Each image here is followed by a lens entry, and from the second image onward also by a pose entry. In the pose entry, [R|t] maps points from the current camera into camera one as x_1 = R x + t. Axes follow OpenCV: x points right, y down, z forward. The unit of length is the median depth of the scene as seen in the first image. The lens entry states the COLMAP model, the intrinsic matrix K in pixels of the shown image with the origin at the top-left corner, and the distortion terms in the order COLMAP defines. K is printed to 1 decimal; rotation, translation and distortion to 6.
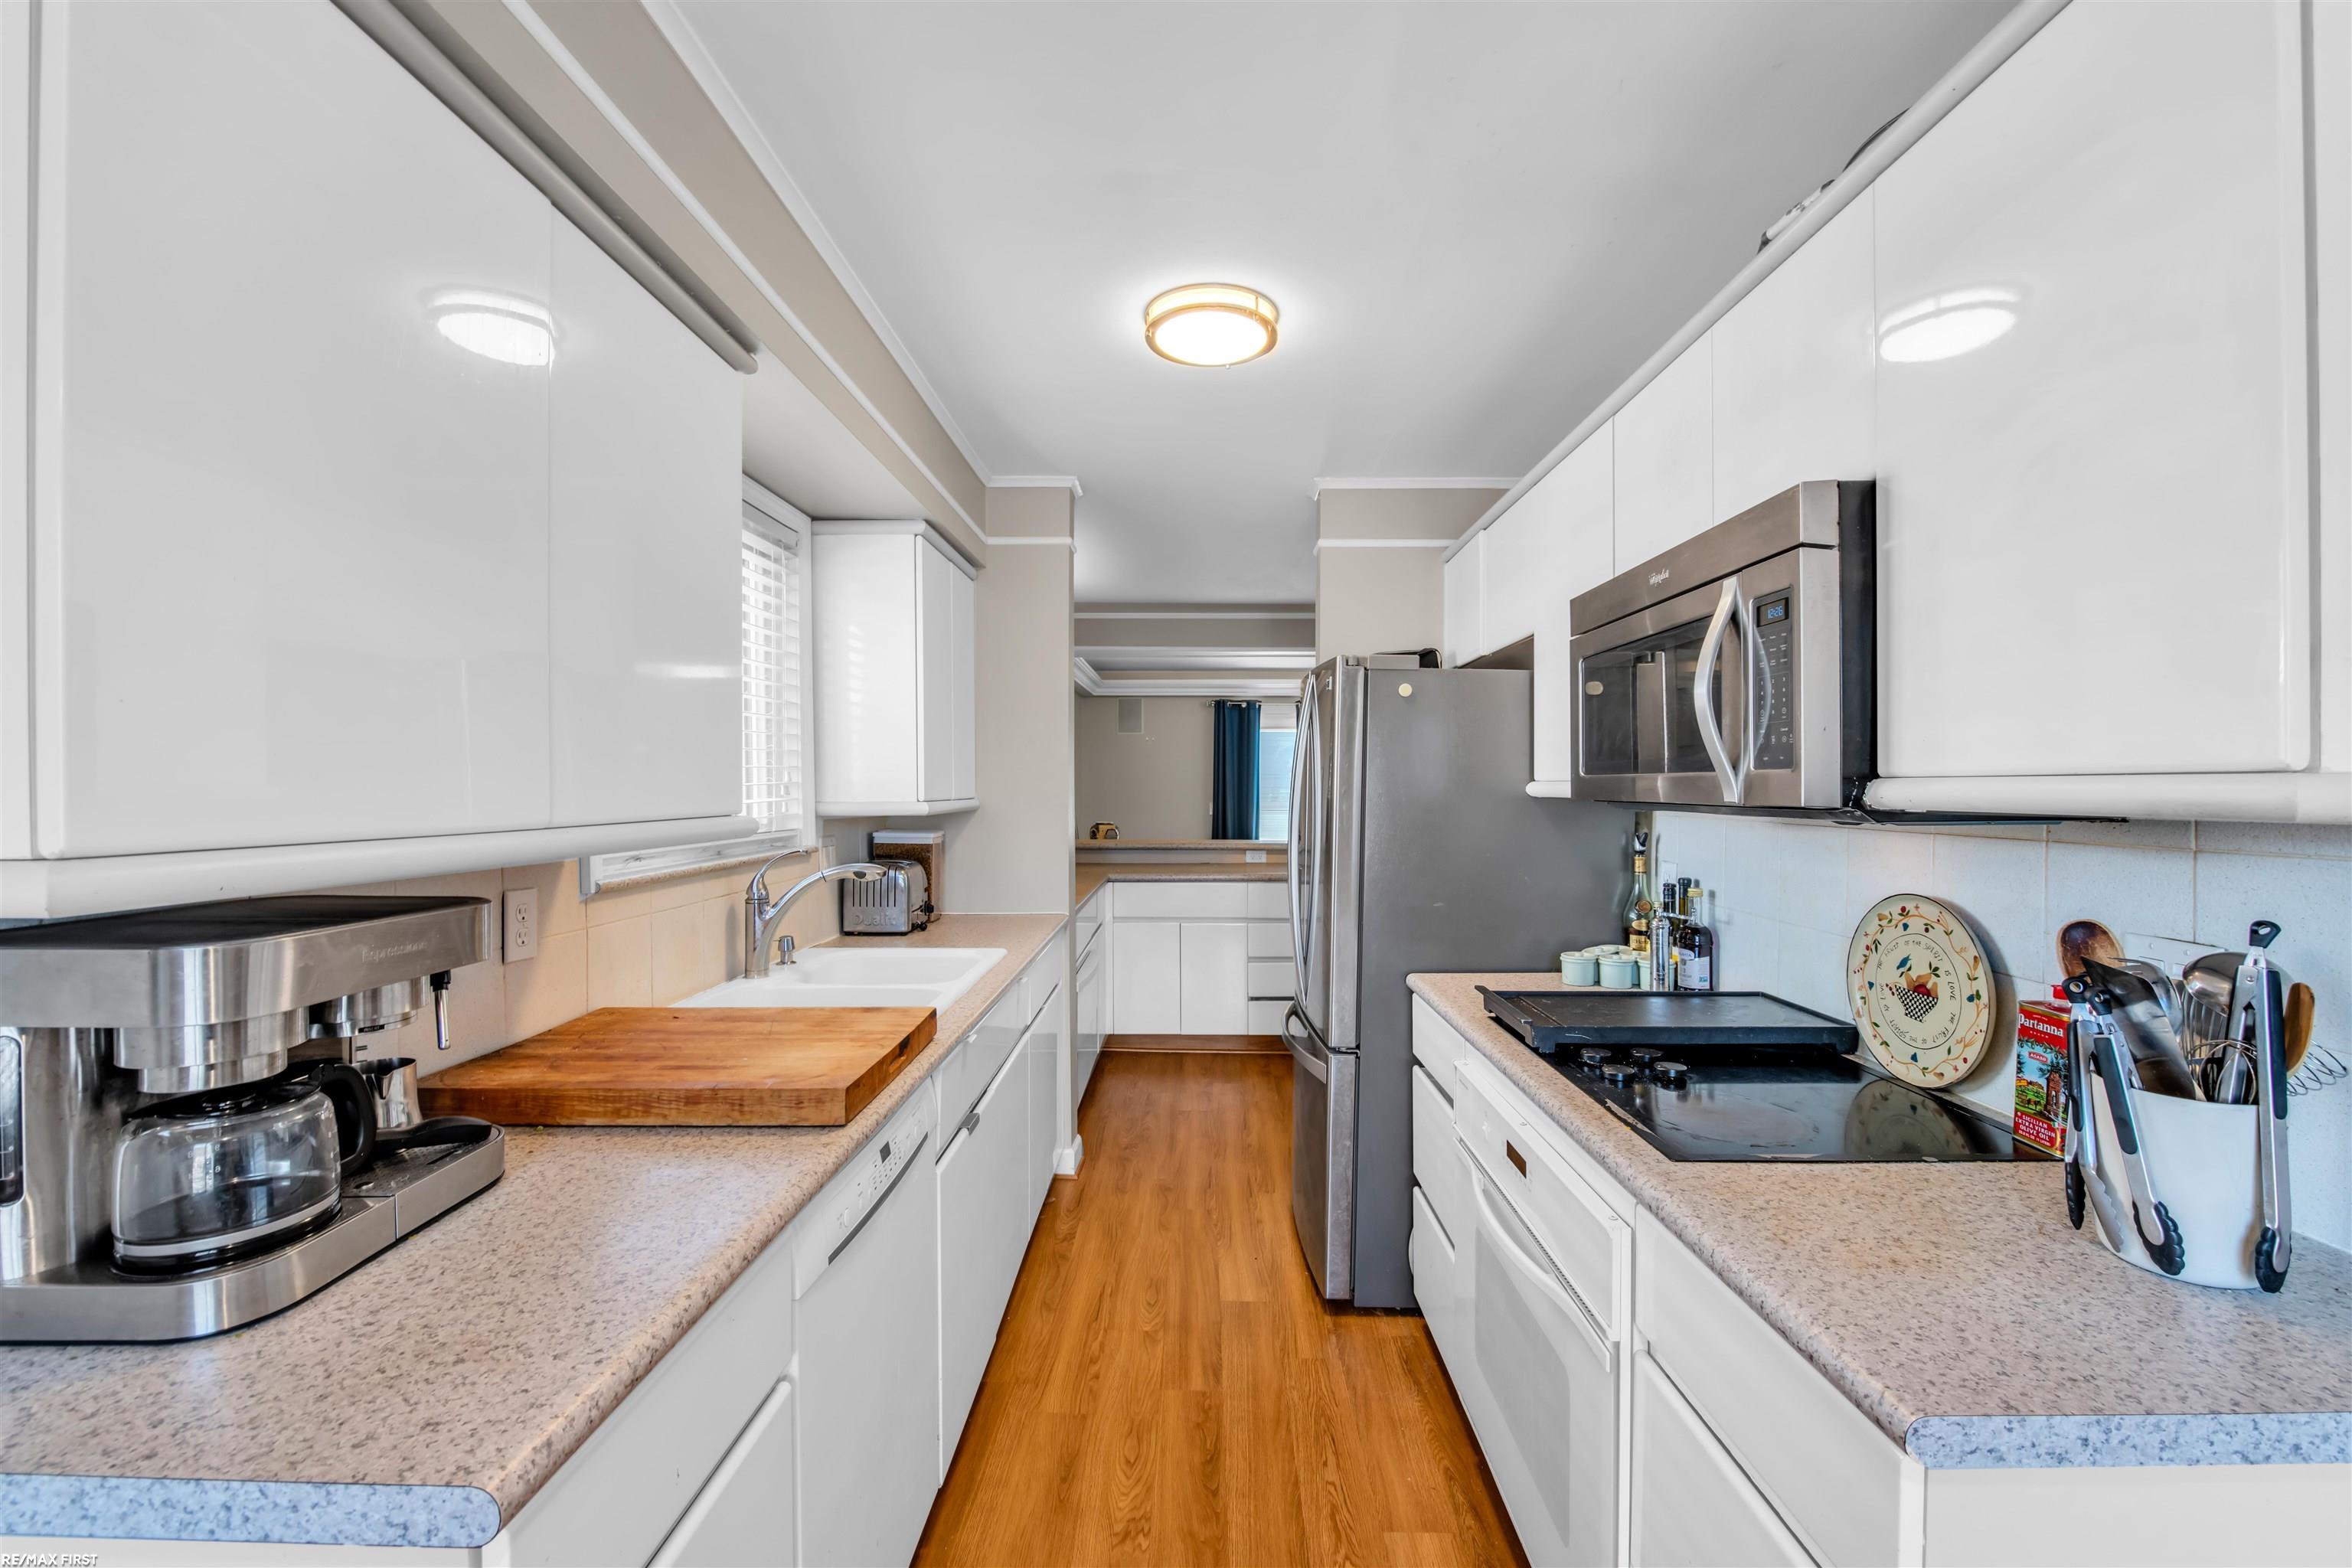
lens RADIAL K [[987.0, 0, 1197.5], [0, 987.0, 784.7], [0, 0, 1]] dist [0.000188, -0.023681]
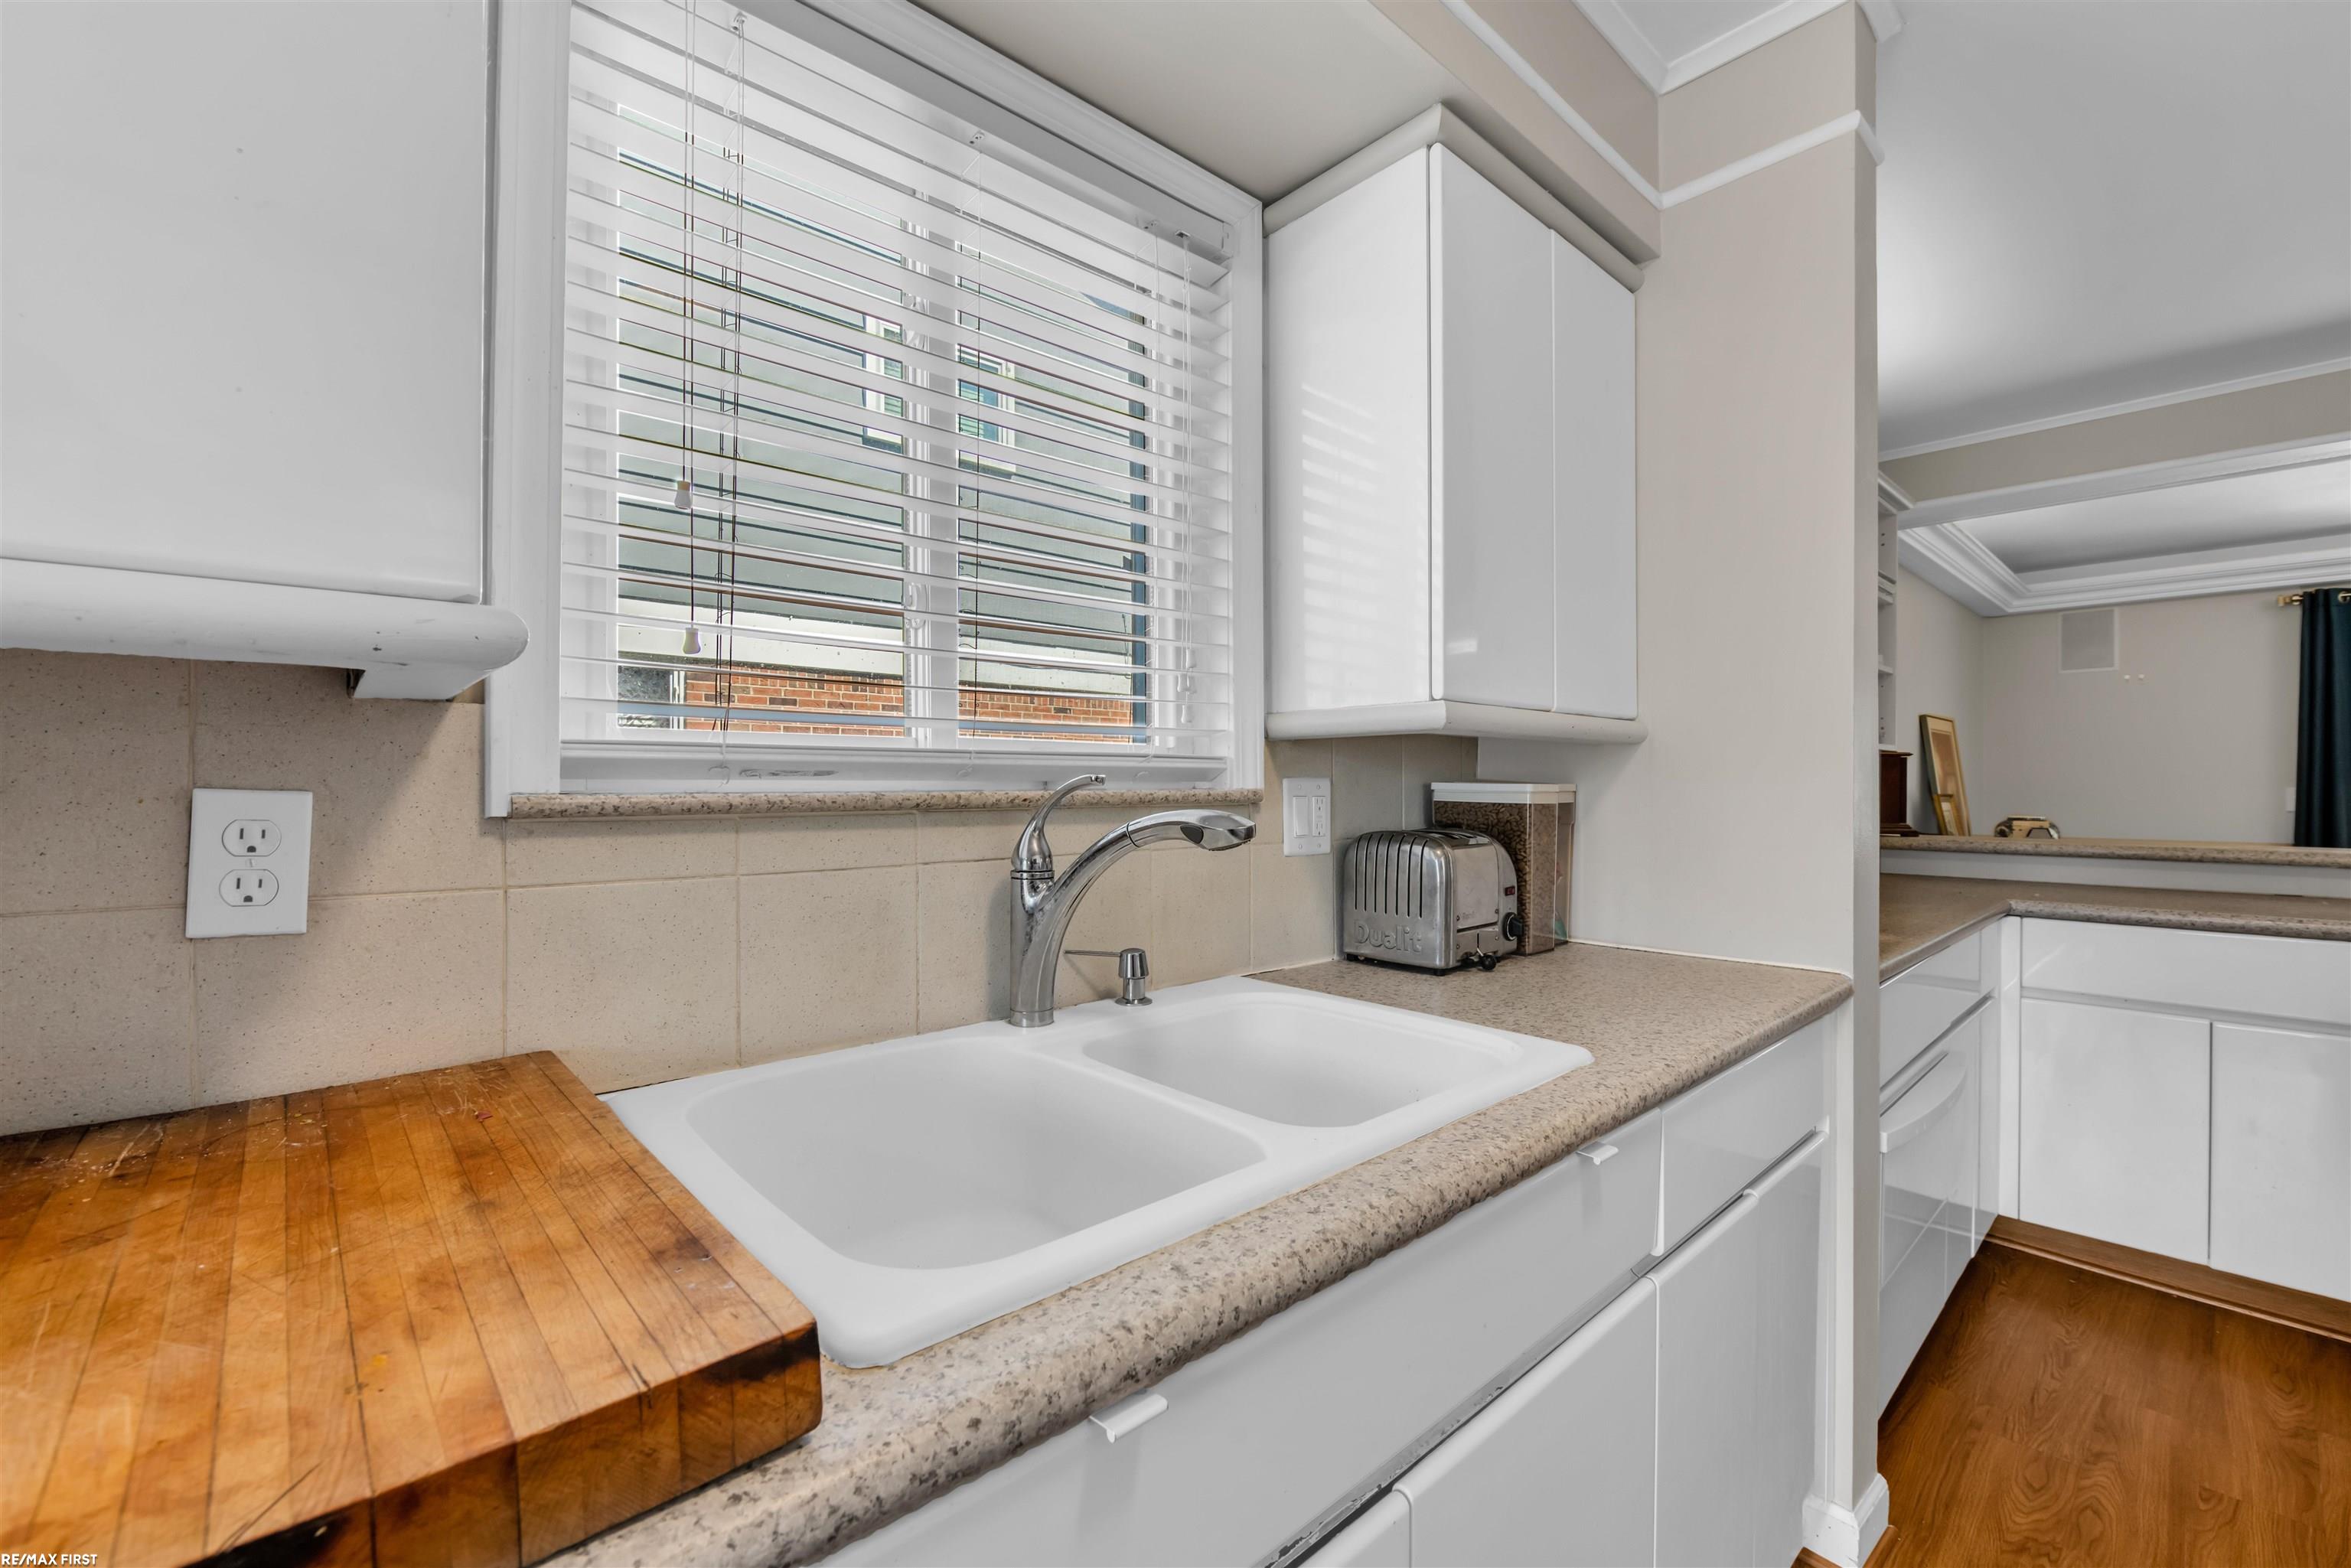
lens RADIAL K [[984.6, 0, 1175.5], [0, 984.6, 784.0], [0, 0, 1]] dist [-0.001741, -0.000485]
pose [[0.677546, 0.007513, -0.735442, -0.012895], [-0.008325, 0.999962, 0.002546, 0.049114], [0.735433, 0.004397, 0.677583, 0.509248]]
